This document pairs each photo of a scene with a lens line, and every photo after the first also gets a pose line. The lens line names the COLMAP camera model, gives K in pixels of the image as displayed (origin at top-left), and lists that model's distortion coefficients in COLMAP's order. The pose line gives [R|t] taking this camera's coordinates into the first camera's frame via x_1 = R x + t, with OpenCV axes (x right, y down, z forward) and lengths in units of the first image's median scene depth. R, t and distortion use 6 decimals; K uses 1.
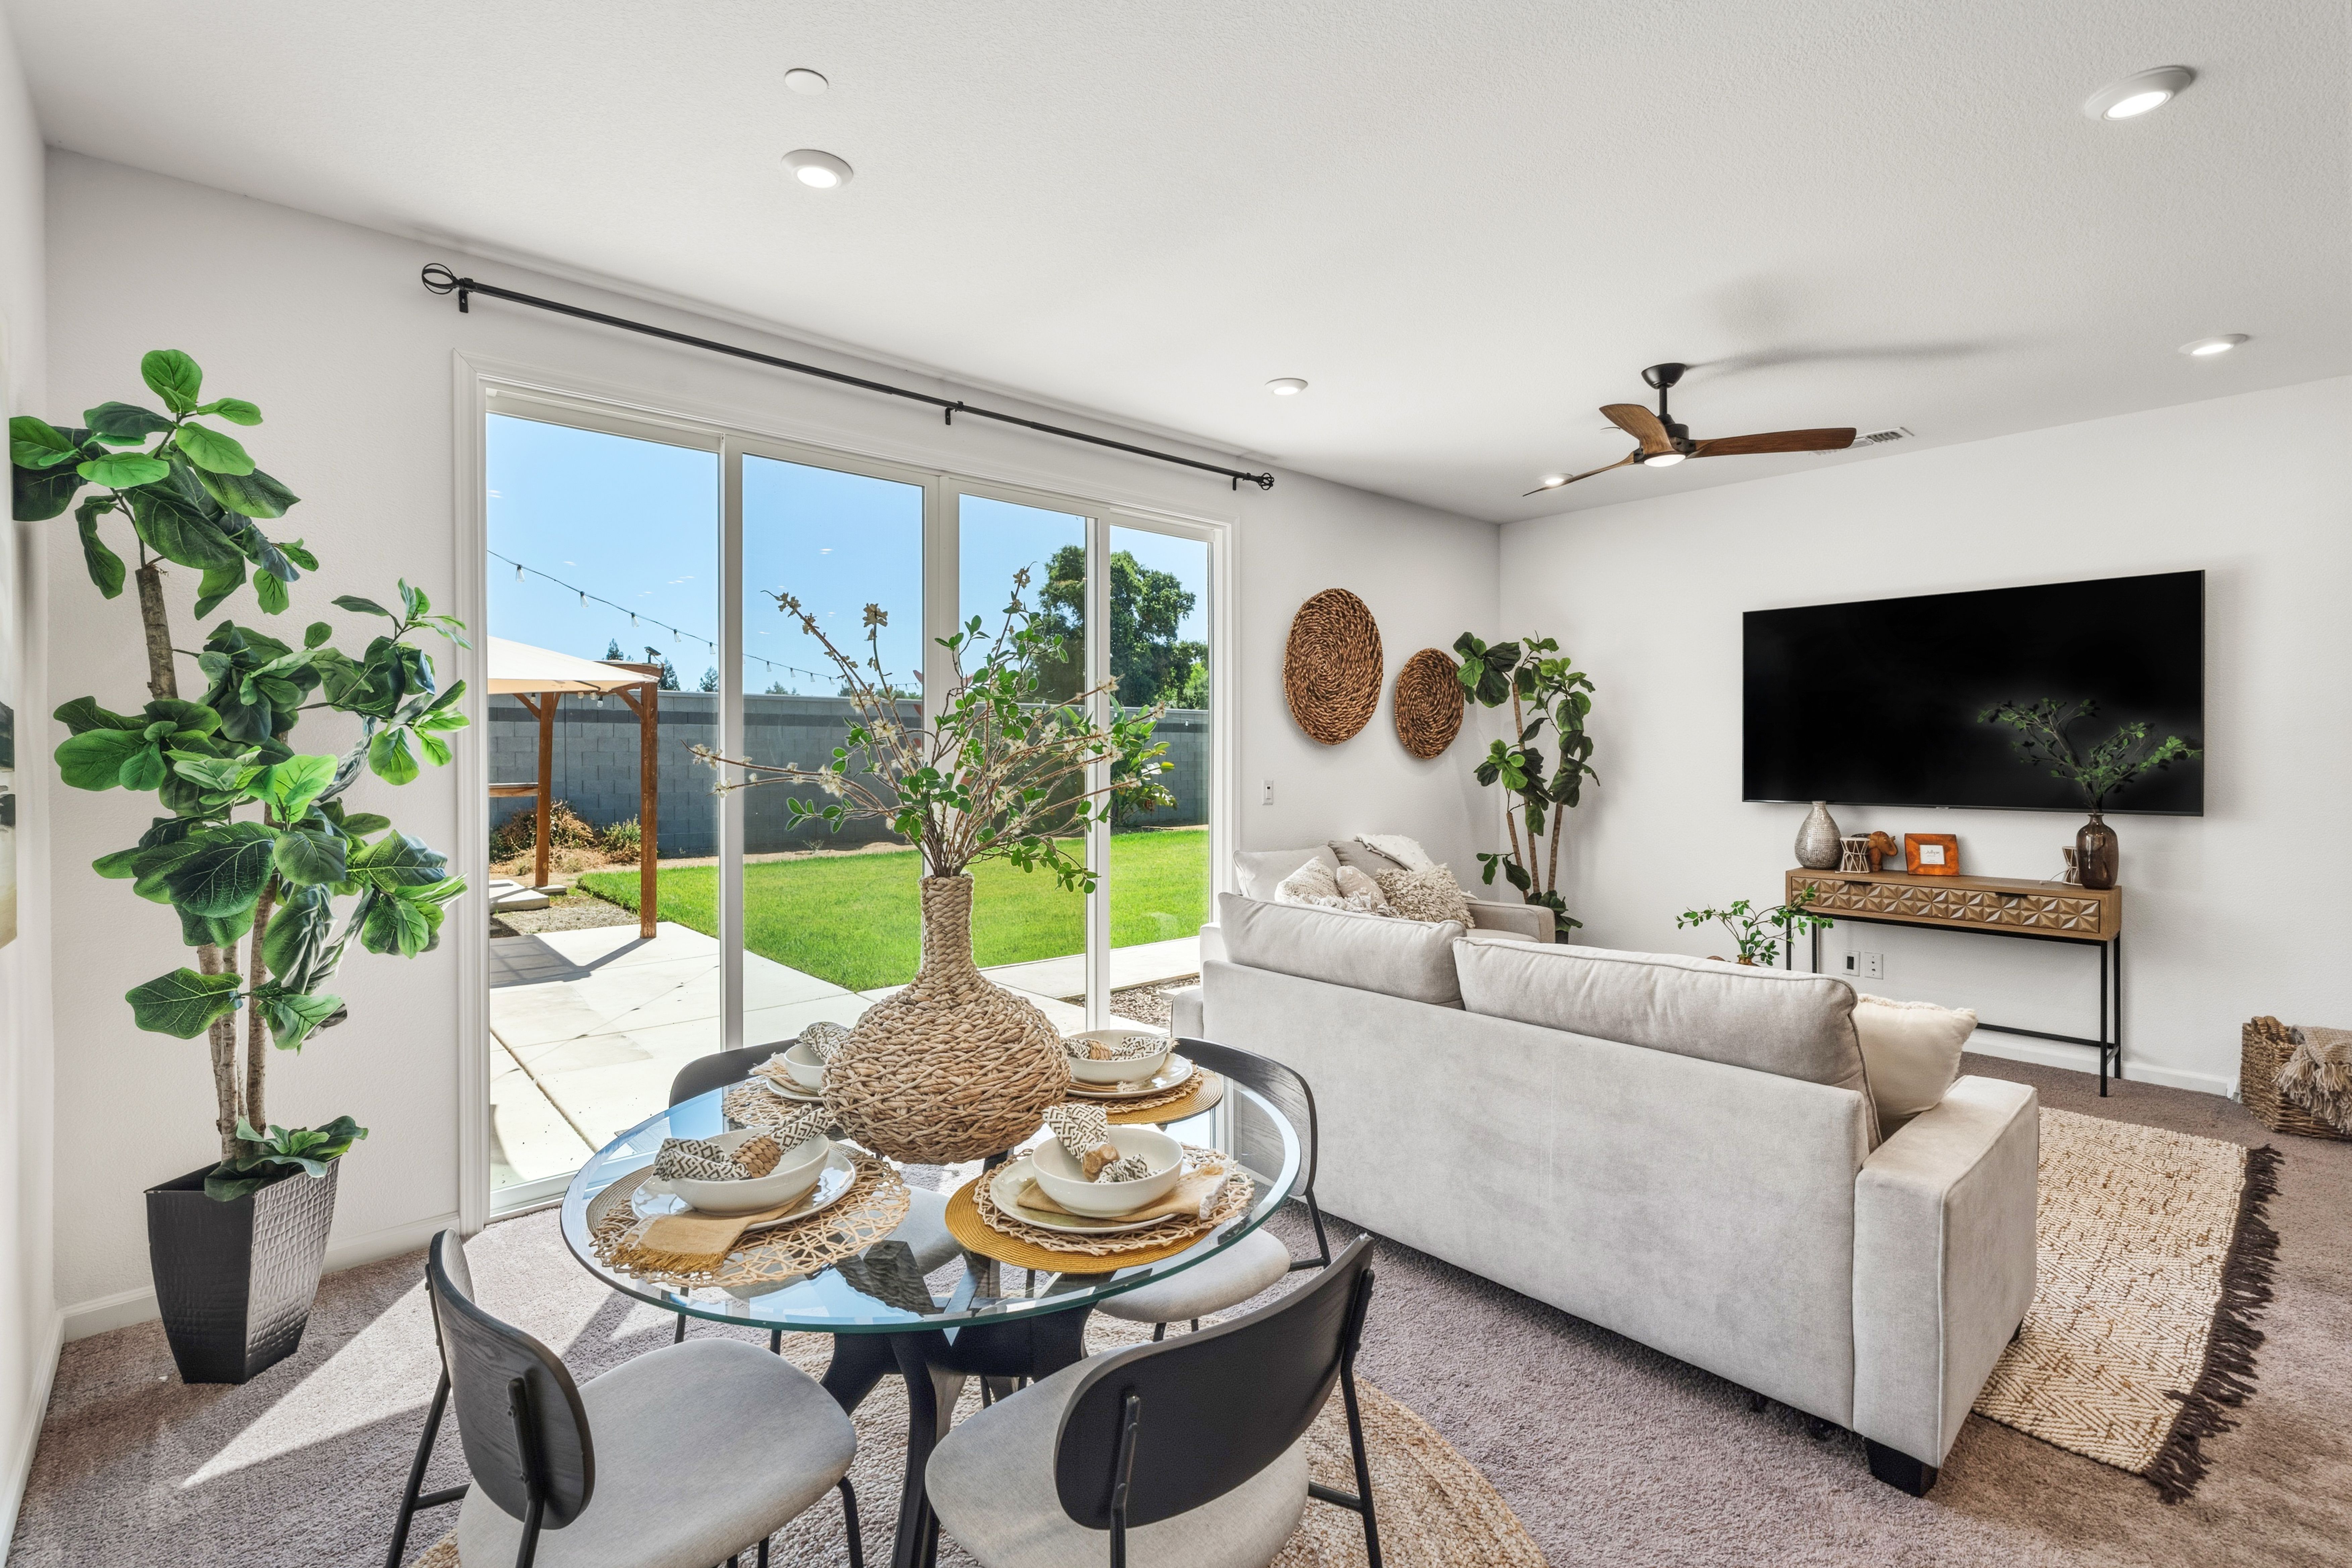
lens RADIAL K [[1069.8, 0, 1182.1], [0, 1069.8, 756.4], [0, 0, 1]] dist [-0.000843, 0.000327]
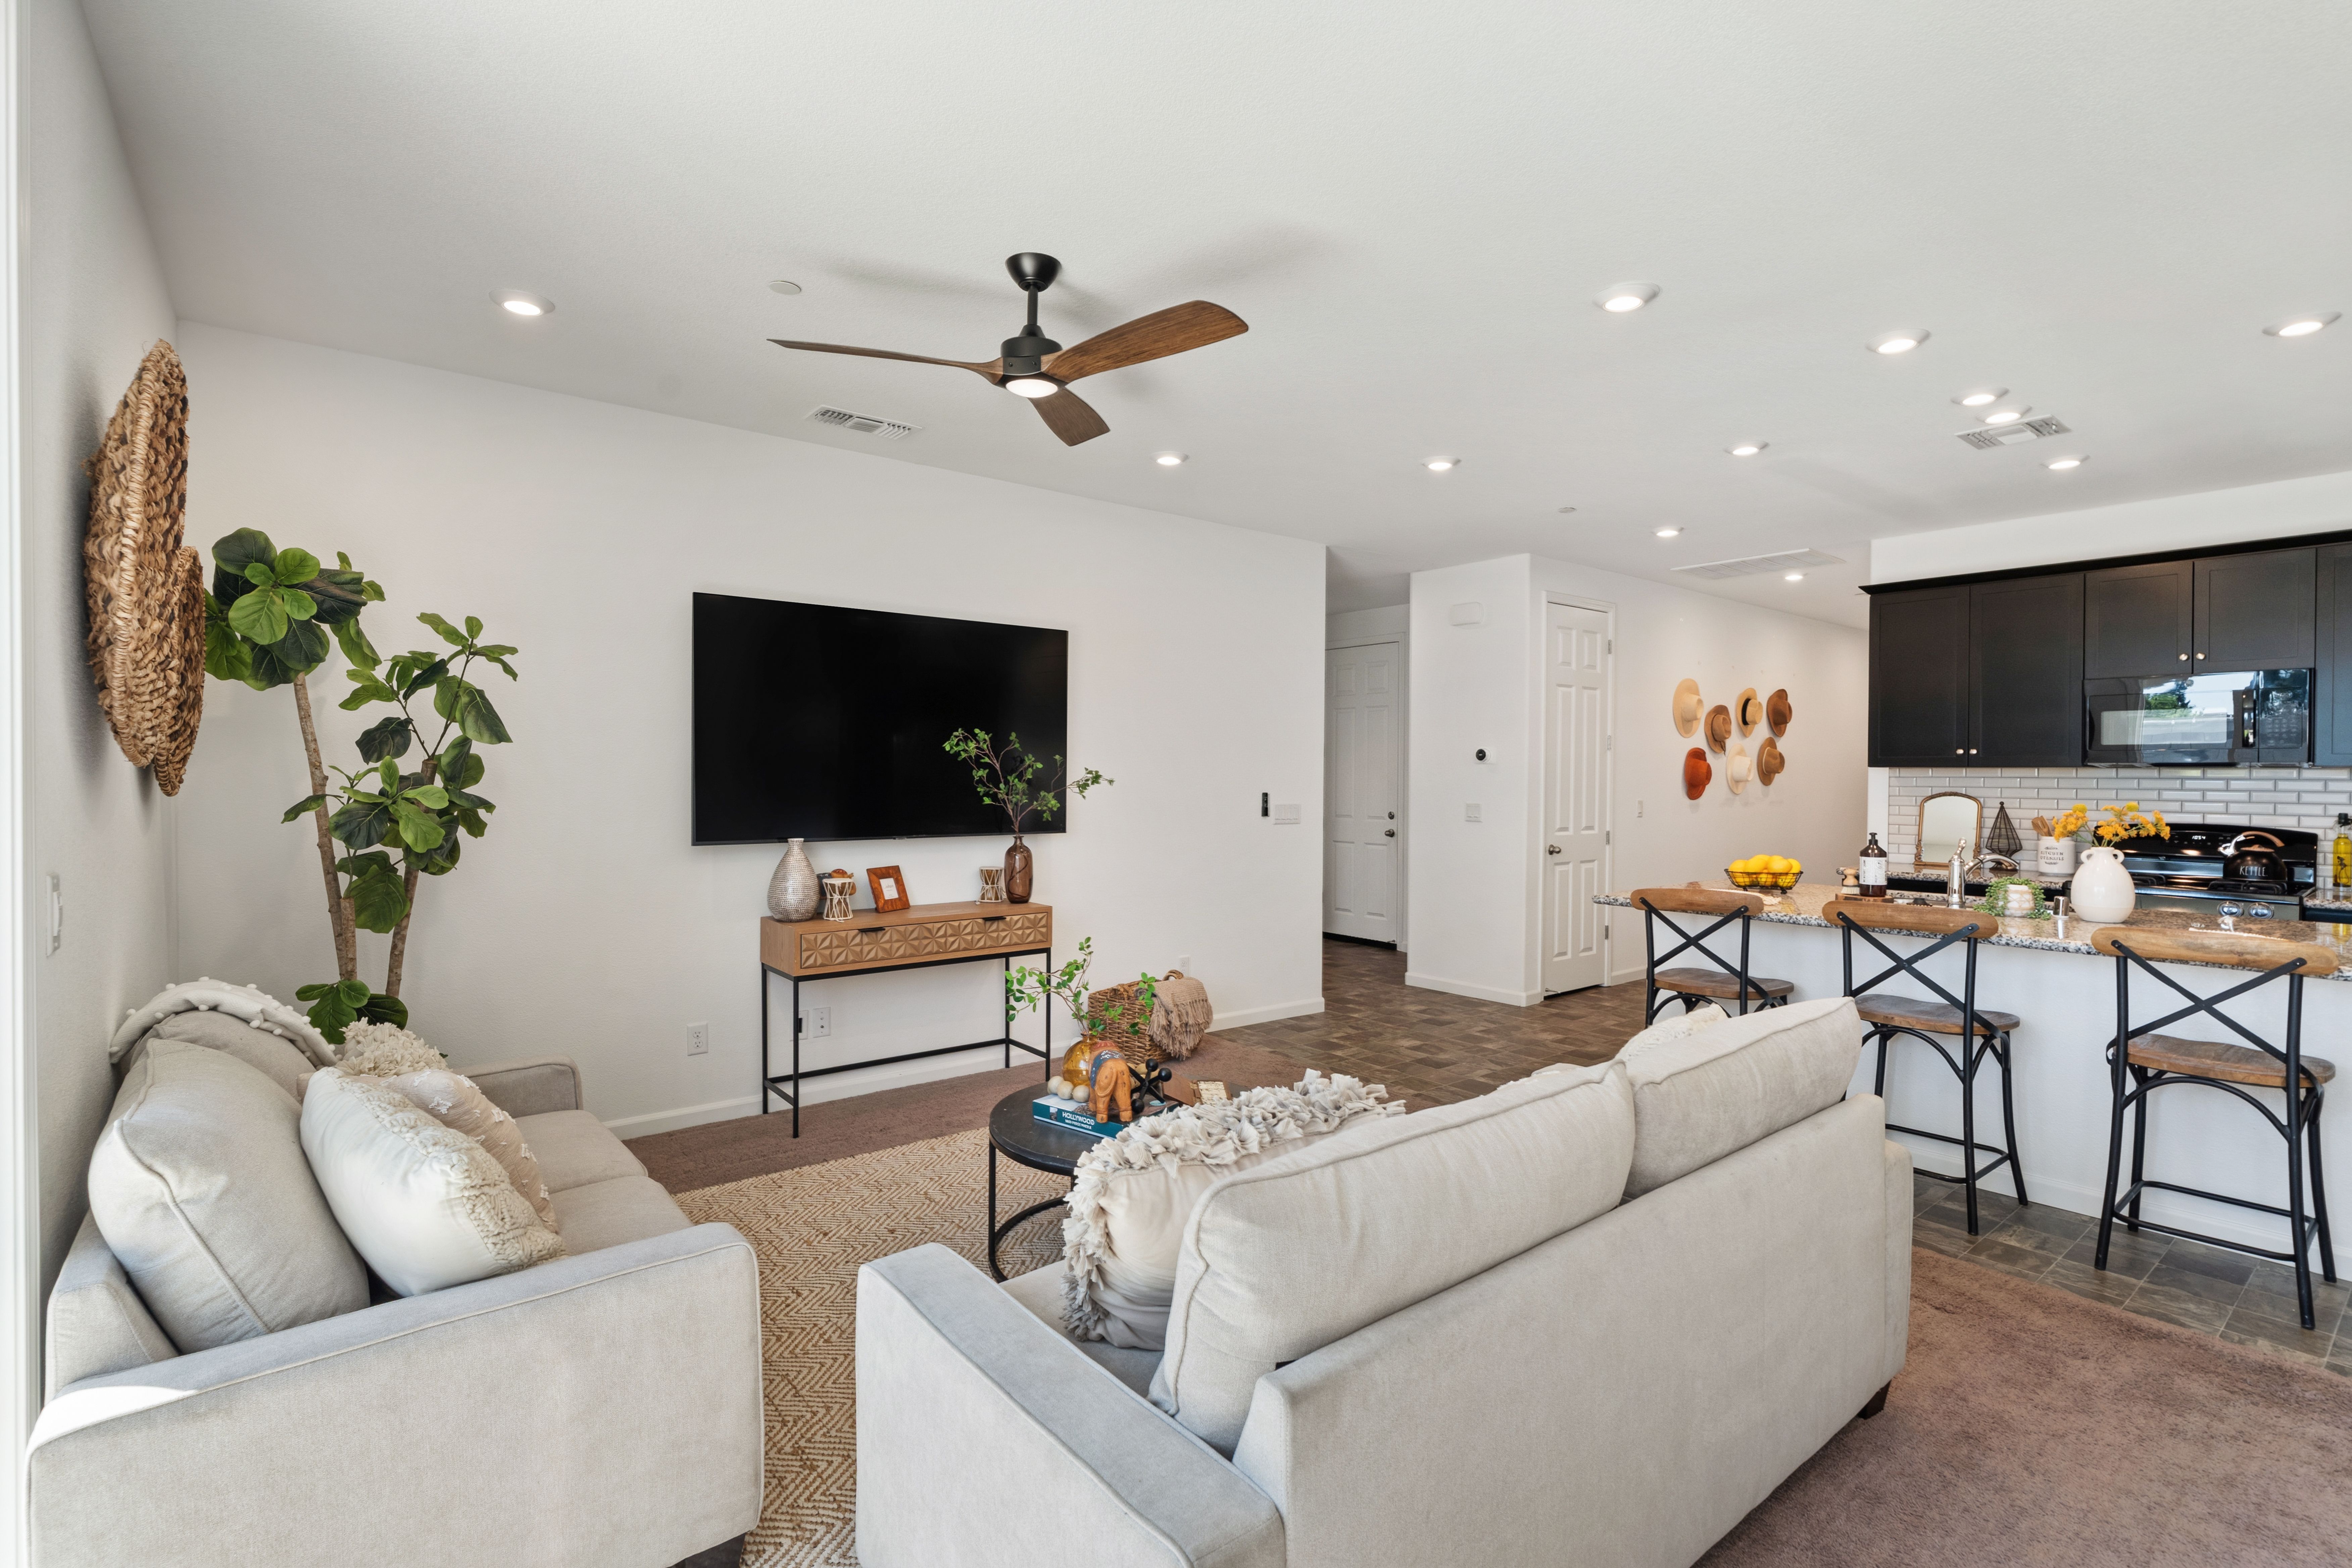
lens RADIAL K [[1075.1, 0, 1176.0], [0, 1075.1, 784.0], [0, 0, 1]] dist [-0.005569, -0.000290]
pose [[0.063790, -0.008315, 0.997929, -0.220751], [-0.000169, 0.999965, 0.008343, -0.008279], [-0.997963, -0.000701, 0.063786, 0.665624]]
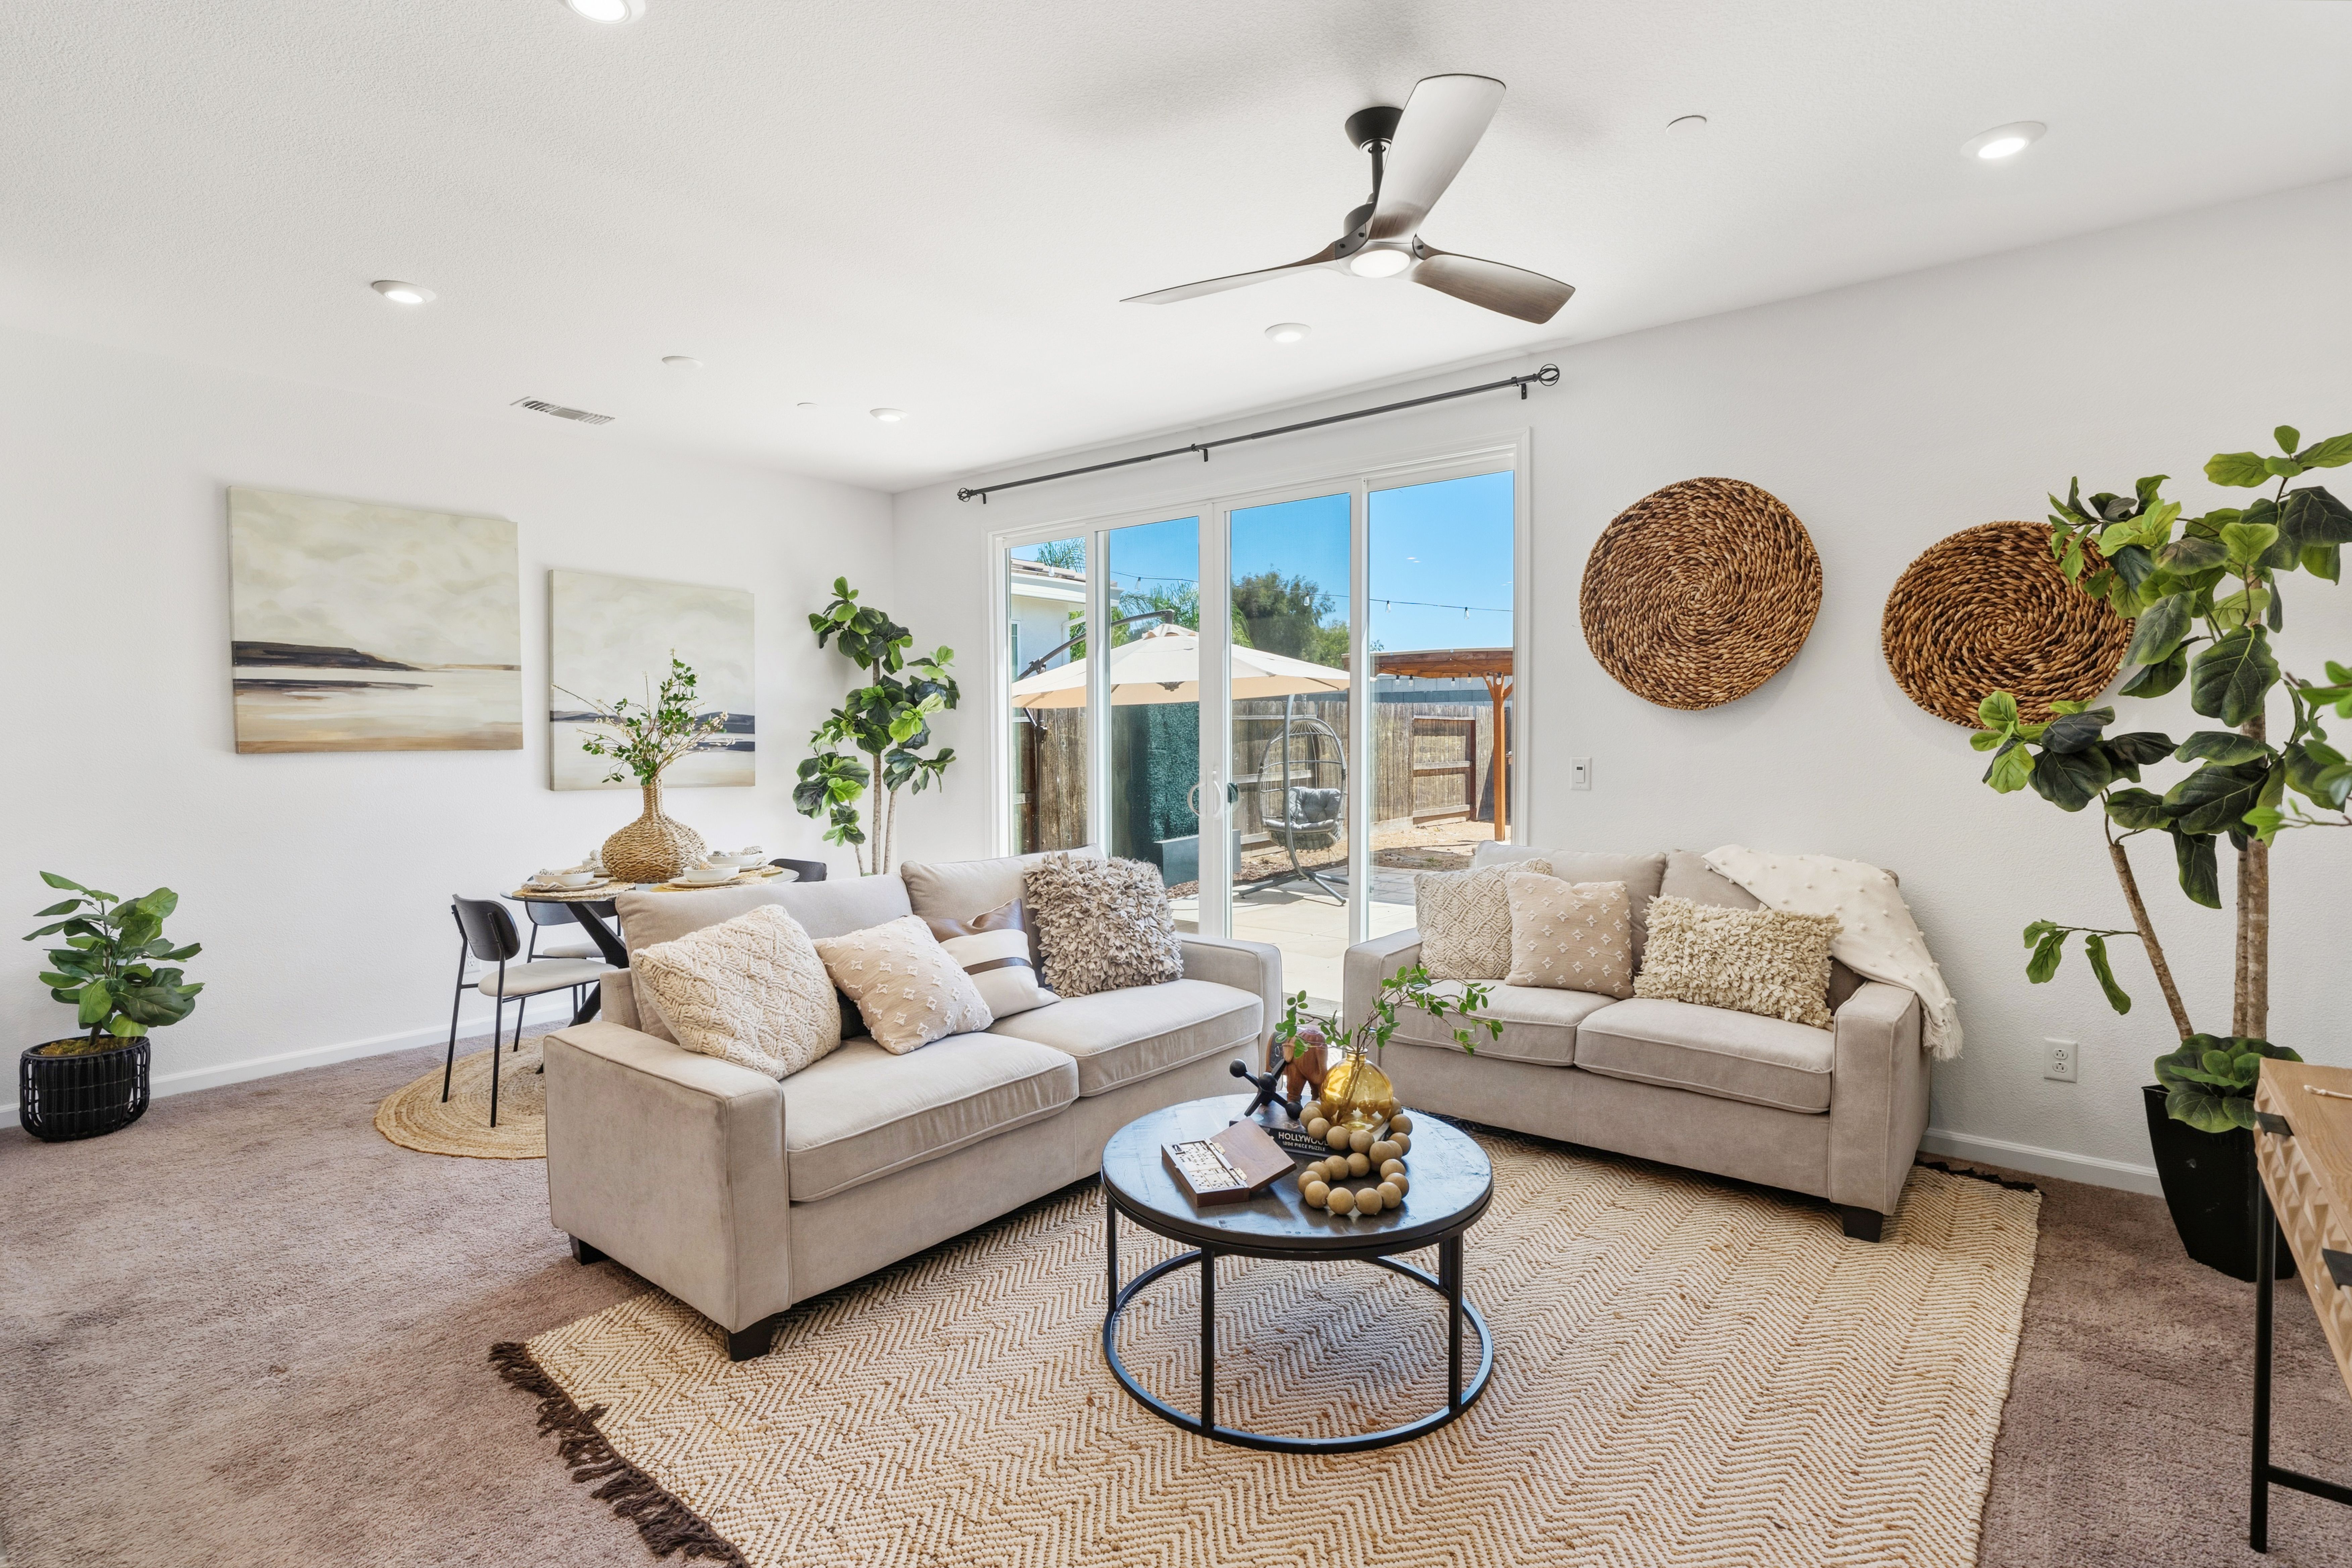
lens RADIAL K [[1128.7, 0, 1163.1], [0, 1128.7, 778.8], [0, 0, 1]] dist [-0.008704, -0.000197]
pose [[0.146703, 0.041851, -0.988295, 0.869457], [0.000957, 0.999098, 0.042451, 0.002387], [0.989180, -0.007174, 0.146531, 0.603232]]
